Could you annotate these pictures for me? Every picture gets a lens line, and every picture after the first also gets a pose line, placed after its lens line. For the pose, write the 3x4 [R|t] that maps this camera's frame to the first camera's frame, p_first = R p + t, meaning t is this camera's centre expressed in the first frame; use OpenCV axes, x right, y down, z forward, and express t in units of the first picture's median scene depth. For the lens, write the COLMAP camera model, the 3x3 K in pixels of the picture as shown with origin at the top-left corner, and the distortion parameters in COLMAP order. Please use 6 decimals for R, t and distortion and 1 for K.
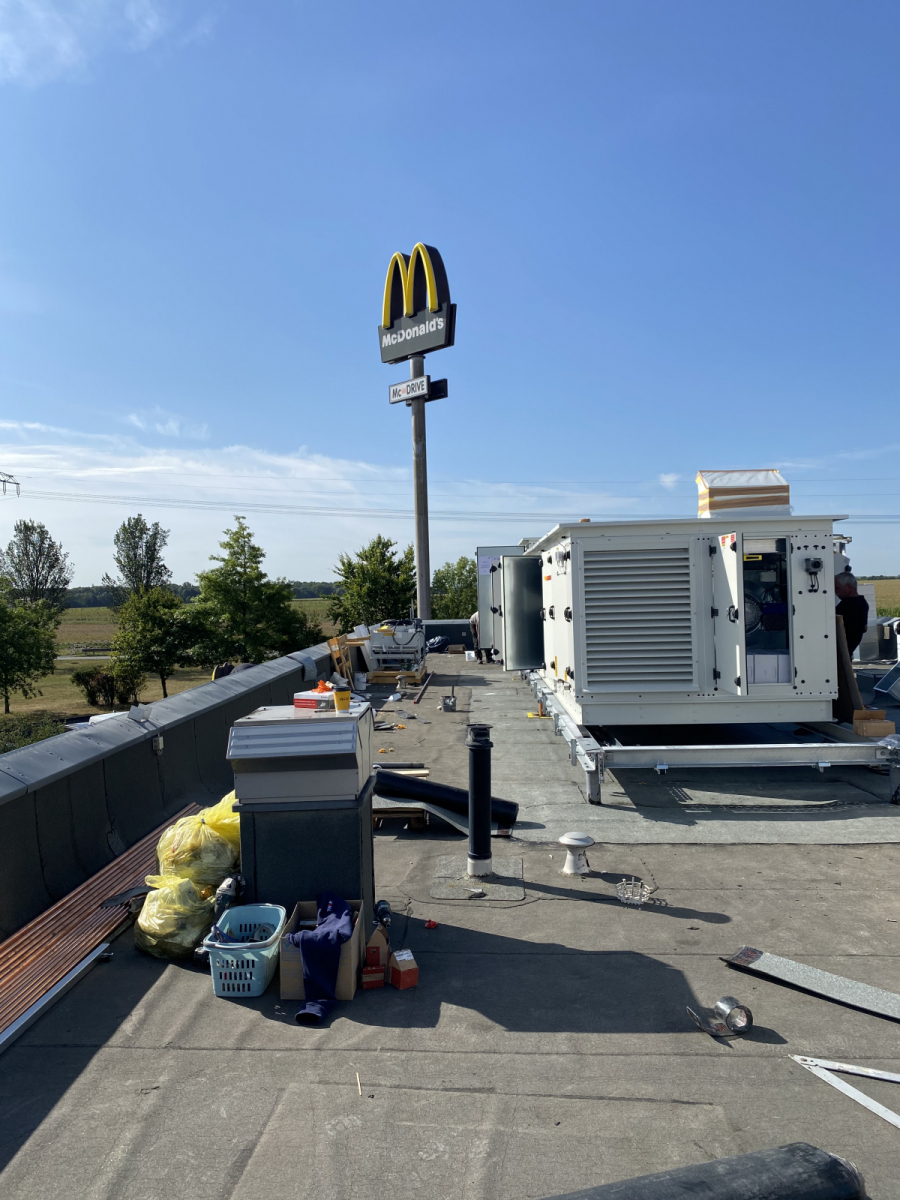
lens RADIAL K [[921.4, 0, 440.3], [0, 921.4, 597.7], [0, 0, 1]] dist [0.026180, -0.022227]
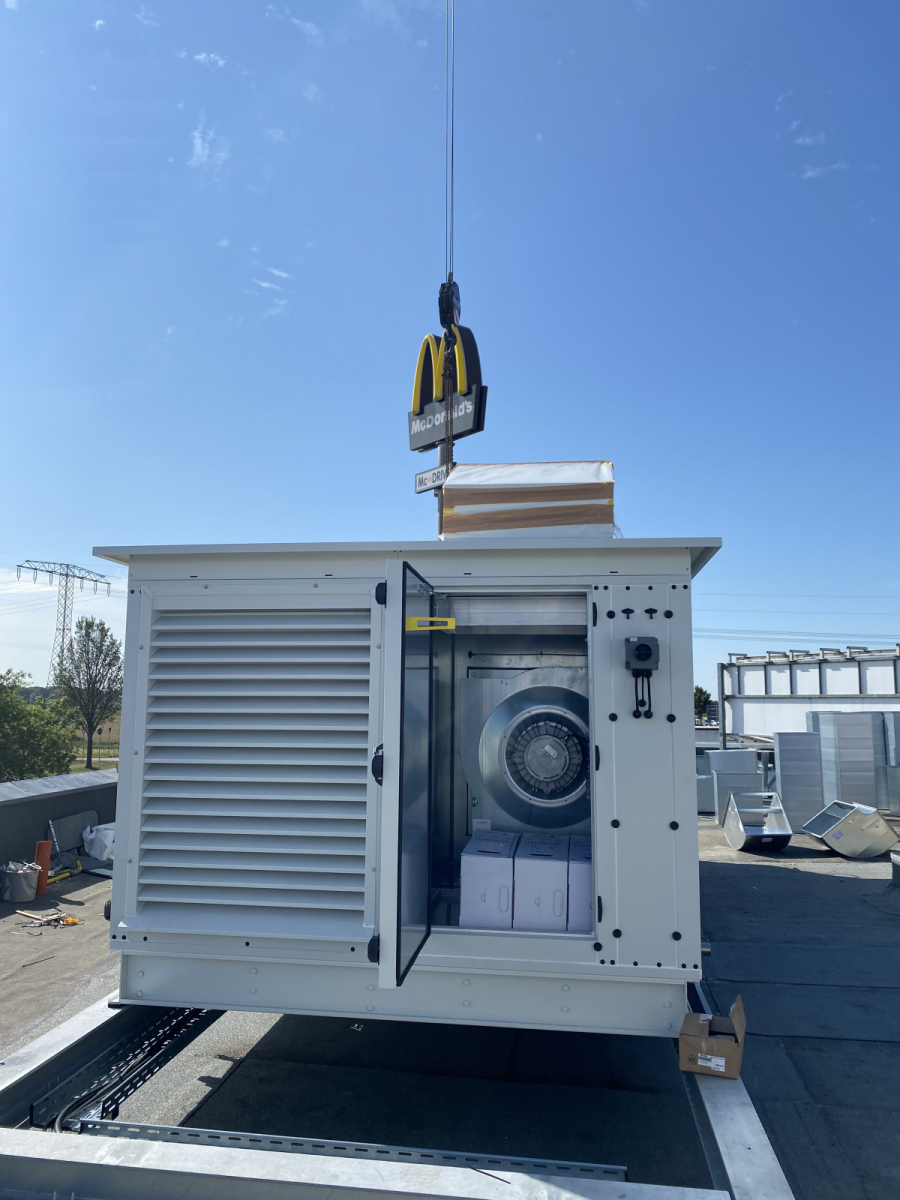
lens RADIAL K [[921.4, 0, 452.2], [0, 921.4, 591.1], [0, 0, 1]] dist [0.026180, -0.022227]
pose [[0.994691, 0.024656, -0.099905, 0.078307], [-0.037248, 0.991304, -0.126213, -0.001474], [0.095924, 0.129264, 0.986960, 0.123541]]
